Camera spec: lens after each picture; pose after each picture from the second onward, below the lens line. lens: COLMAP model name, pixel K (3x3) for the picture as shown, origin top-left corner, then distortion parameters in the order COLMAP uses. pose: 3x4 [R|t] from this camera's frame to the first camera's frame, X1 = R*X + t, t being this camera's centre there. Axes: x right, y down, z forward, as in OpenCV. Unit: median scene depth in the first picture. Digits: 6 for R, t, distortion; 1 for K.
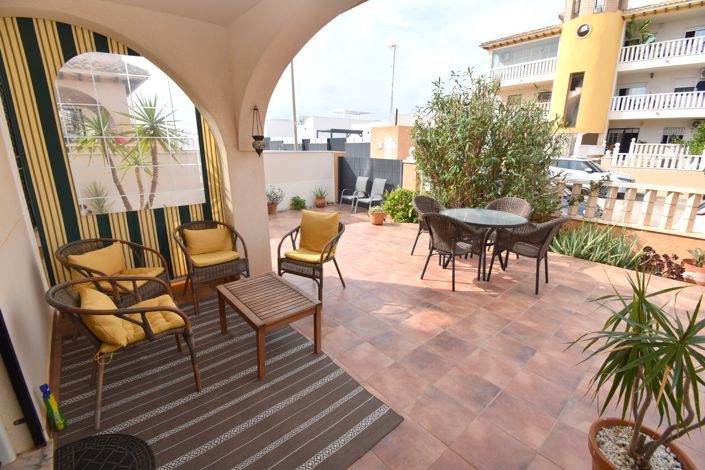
lens RADIAL K [[309.0, 0, 349.7], [0, 309.0, 234.2], [0, 0, 1]] dist [0.001013, -0.015517]
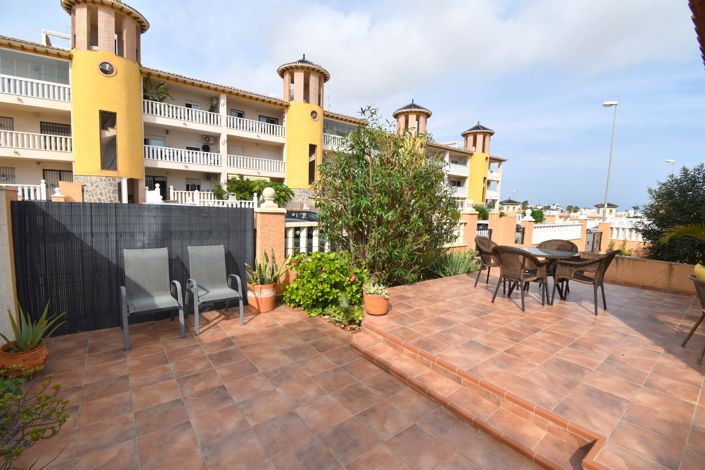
lens RADIAL K [[309.3, 0, 354.9], [0, 309.3, 234.1], [0, 0, 1]] dist [0.021666, -0.026776]
pose [[0.058862, -0.097117, 0.993531, -0.179370], [0.238599, 0.967779, 0.080463, -0.086620], [-0.969333, 0.232320, 0.080138, 0.342292]]
